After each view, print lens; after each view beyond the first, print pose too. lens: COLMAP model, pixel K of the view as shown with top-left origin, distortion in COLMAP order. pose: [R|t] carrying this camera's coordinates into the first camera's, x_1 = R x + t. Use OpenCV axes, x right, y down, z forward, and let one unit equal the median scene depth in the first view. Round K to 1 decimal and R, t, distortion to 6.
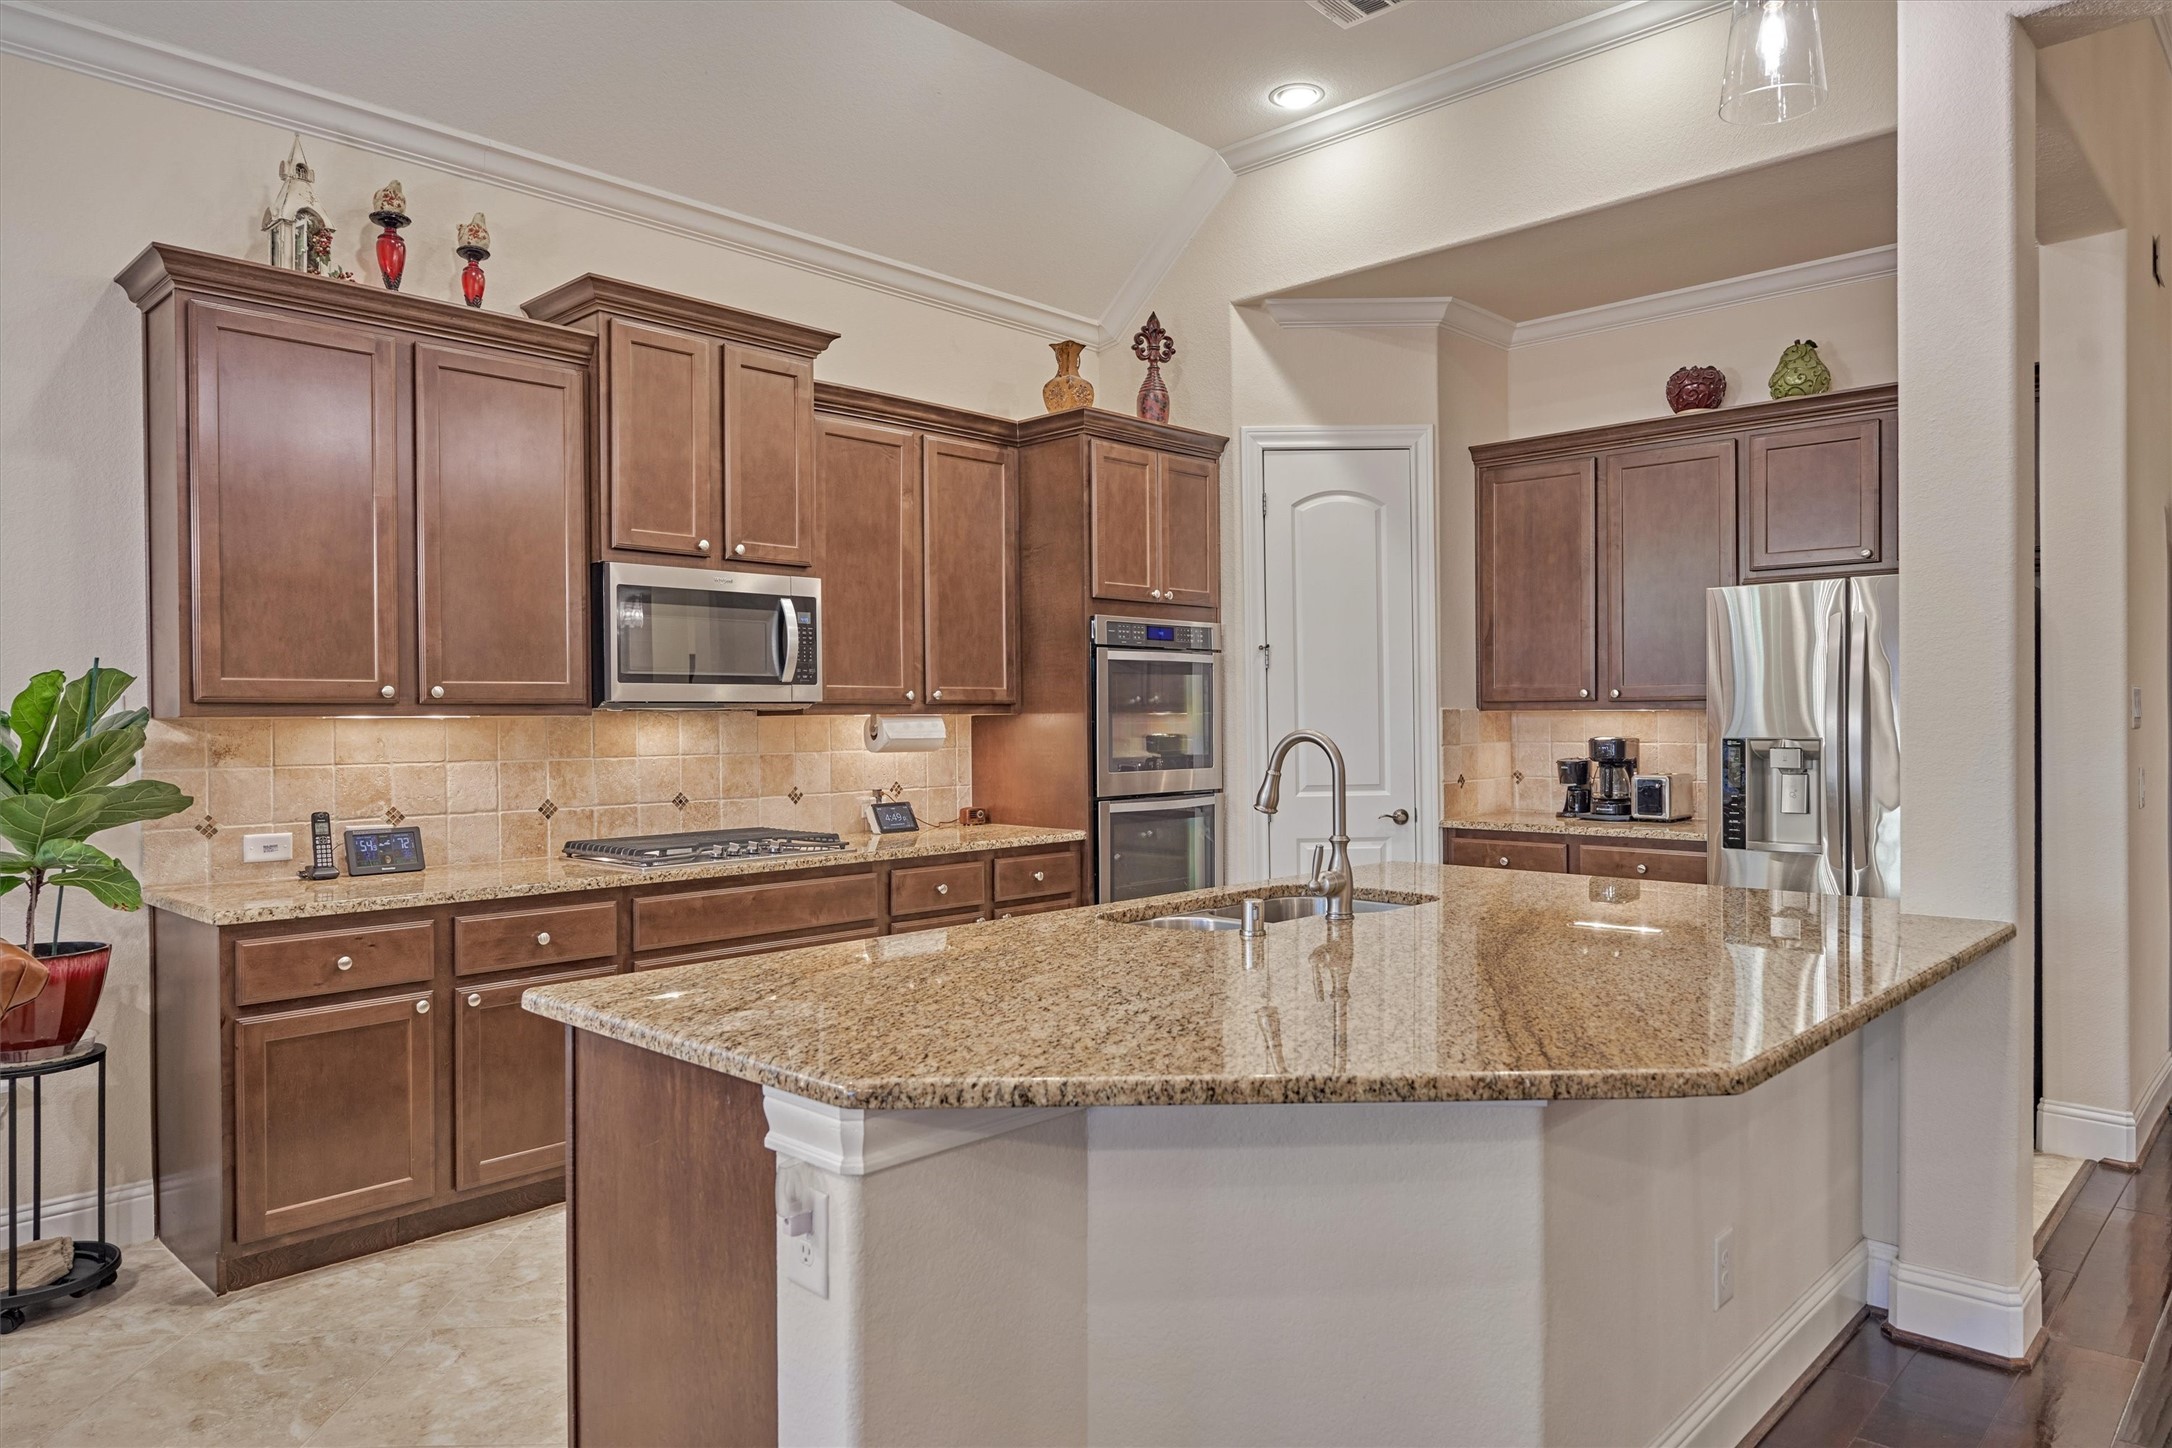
lens RADIAL K [[1378.1, 0, 1078.0], [0, 1378.1, 720.6], [0, 0, 1]] dist [0.000516, 0.000068]
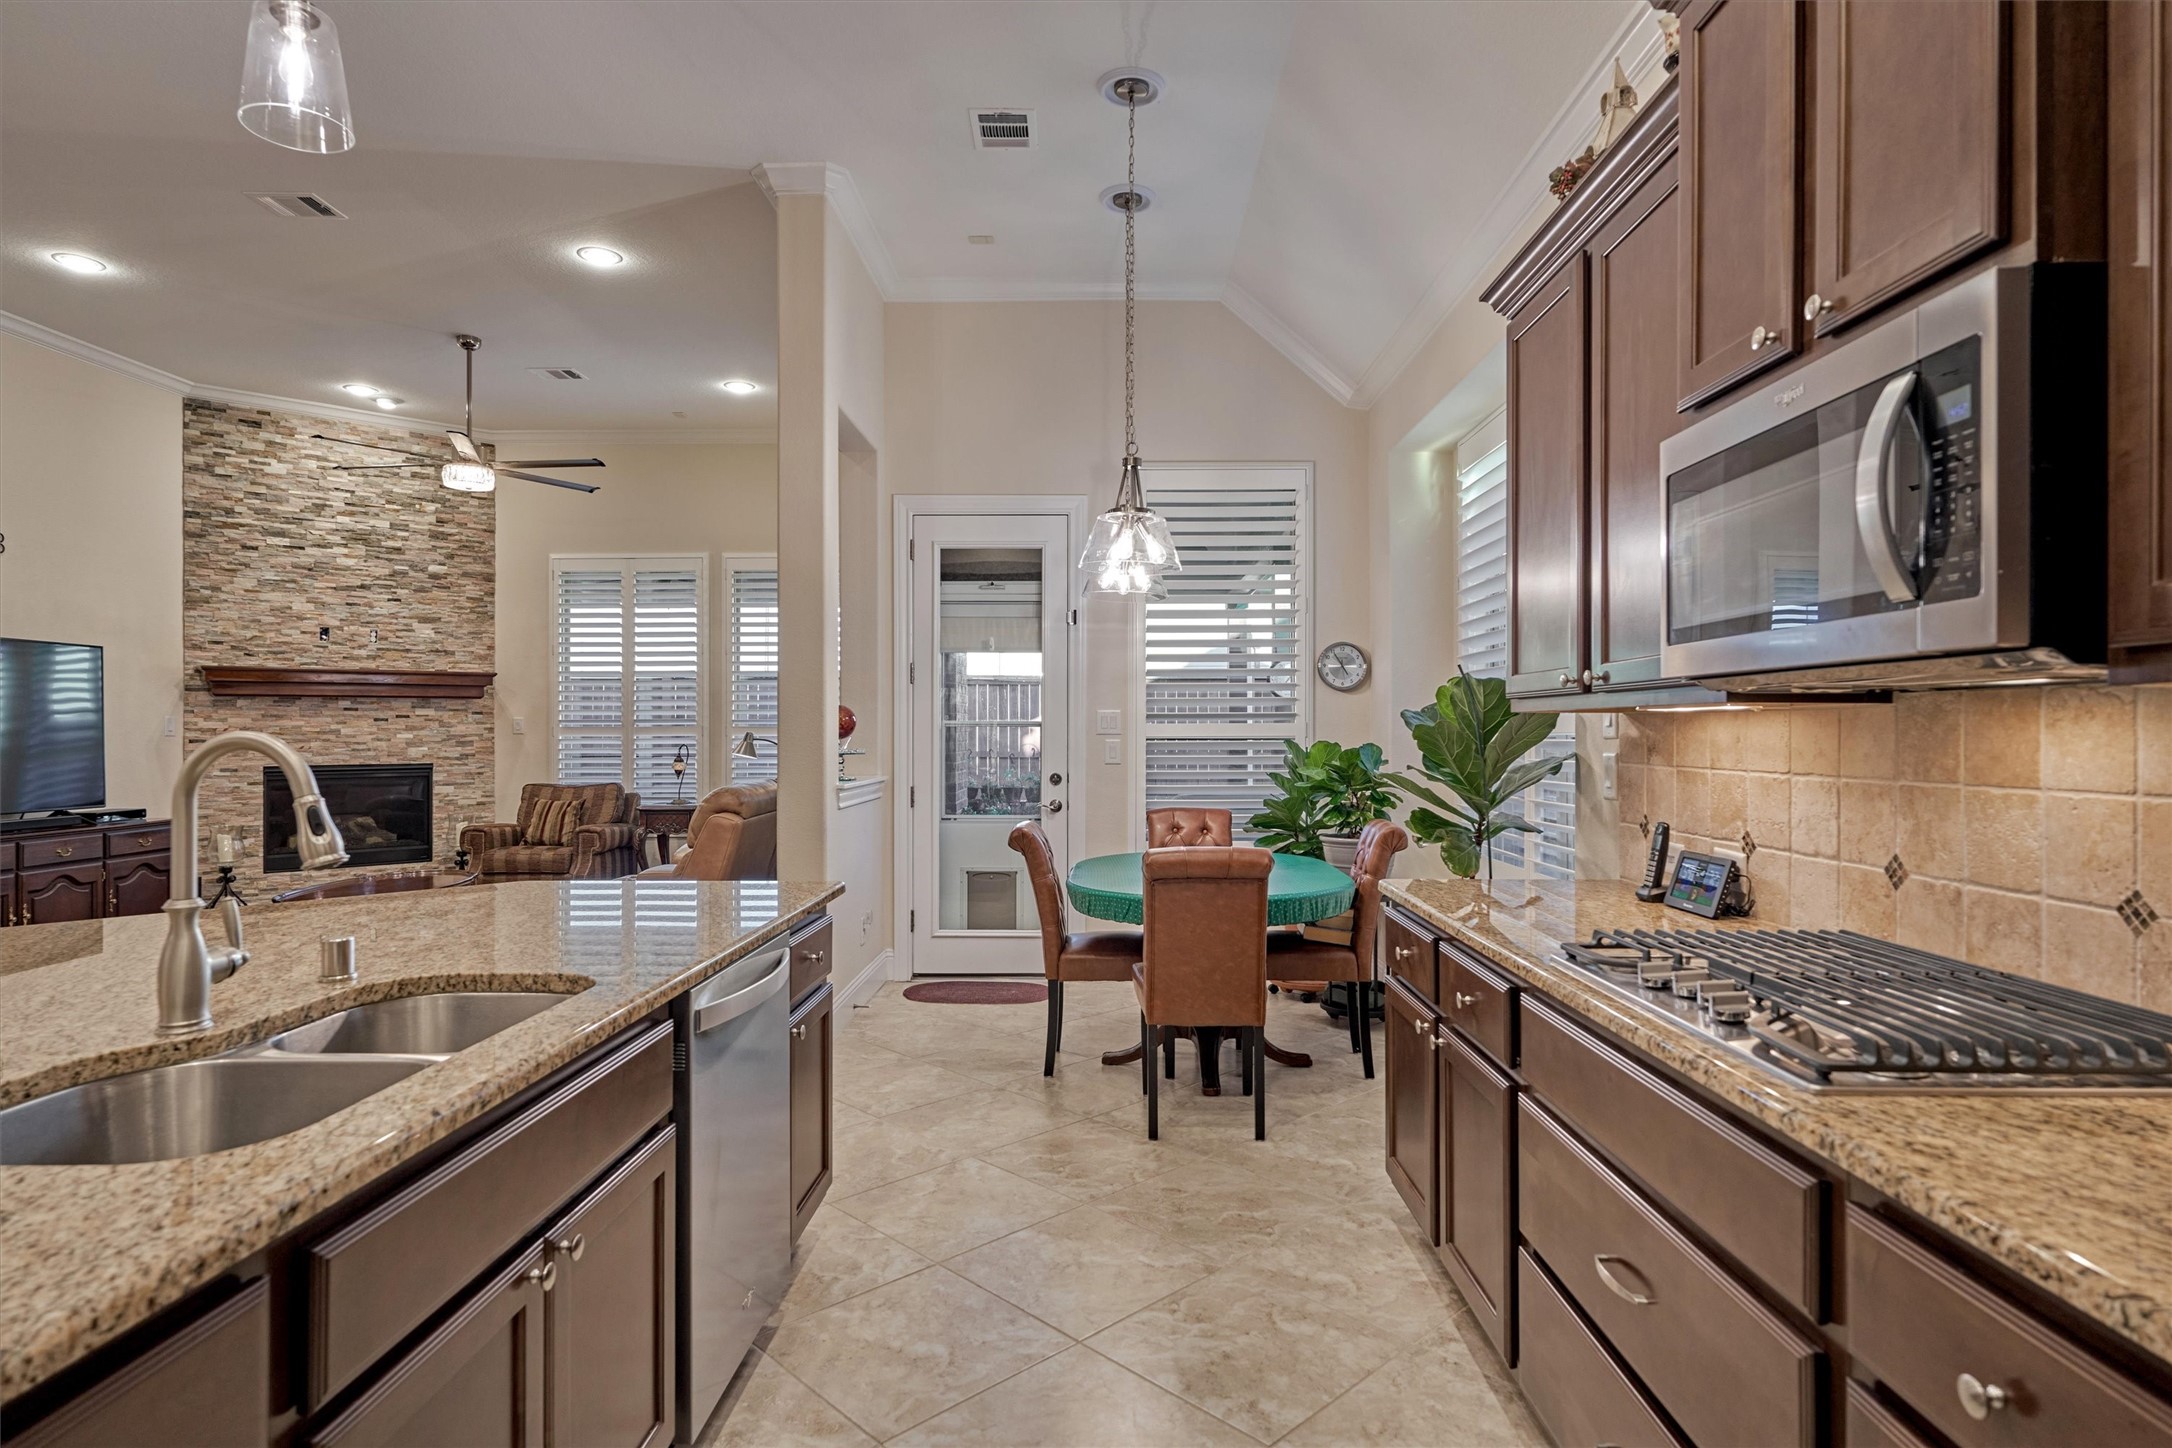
lens RADIAL K [[1169.7, 0, 1096.5], [0, 1169.7, 722.4], [0, 0, 1]] dist [-0.002581, 0.000950]
pose [[-0.735310, 0.003026, -0.677725, 0.196794], [0.005159, 0.999986, -0.001133, 0.004131], [0.677712, -0.004329, -0.735315, 1.331958]]
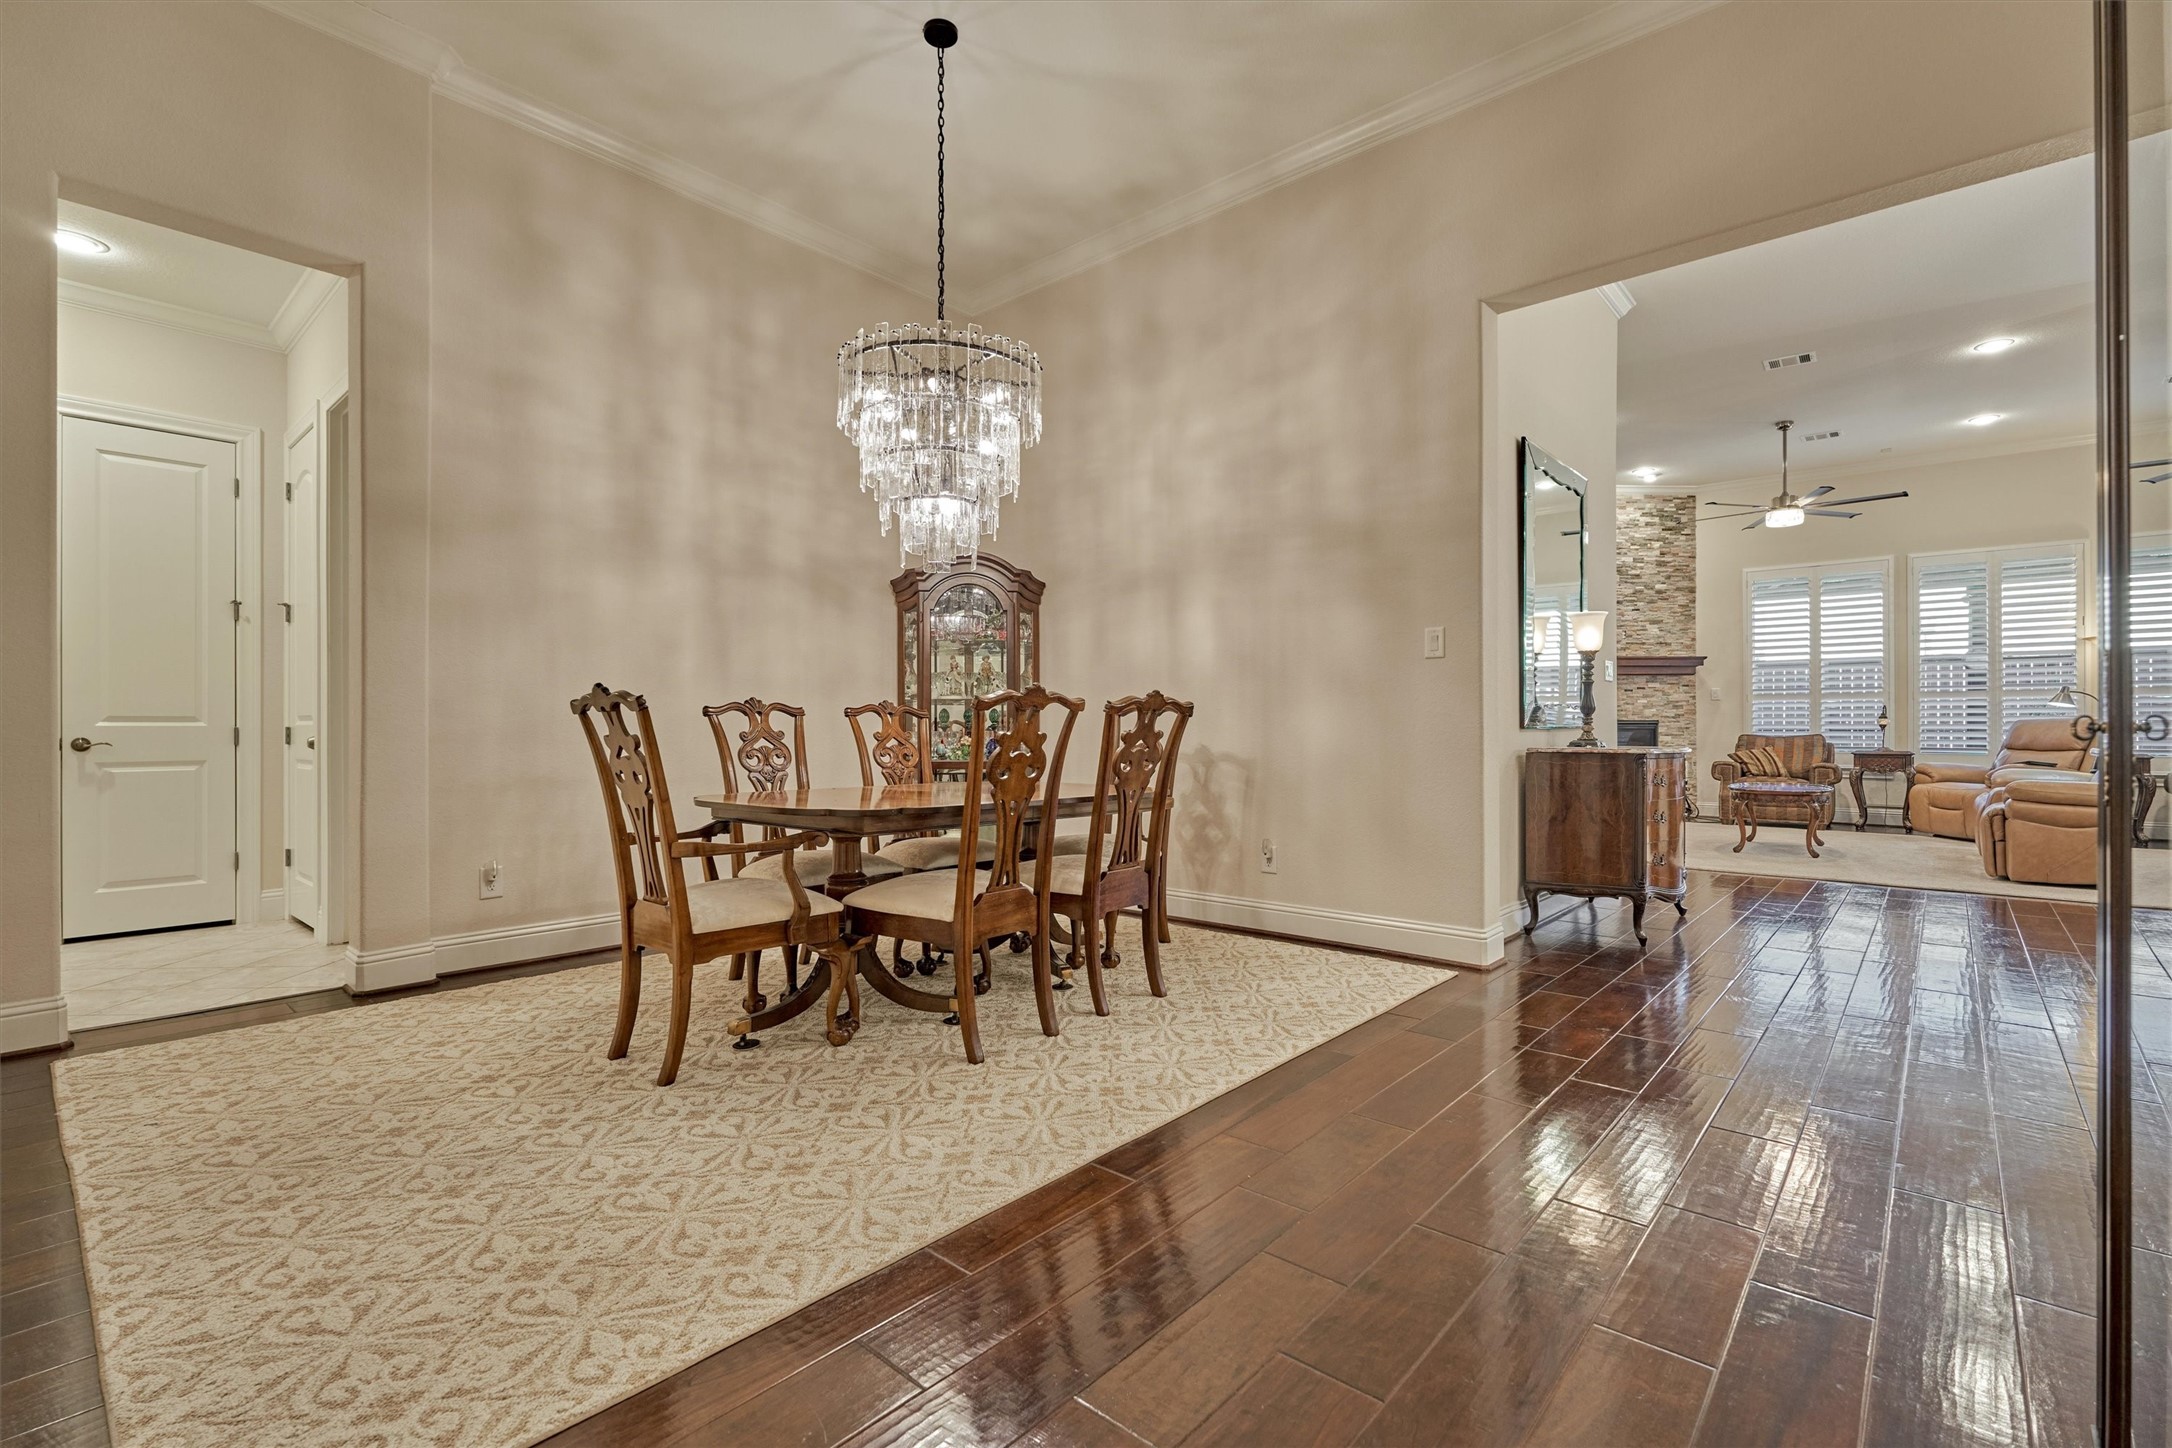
lens RADIAL K [[958.1, 0, 1090.0], [0, 958.1, 723.0], [0, 0, 1]] dist [-0.003159, -0.000871]
pose [[-0.999916, 0.000781, -0.012917, 1.311513], [0.000738, 0.999994, 0.003339, 0.076770], [0.012920, 0.003329, -0.999911, 1.497599]]
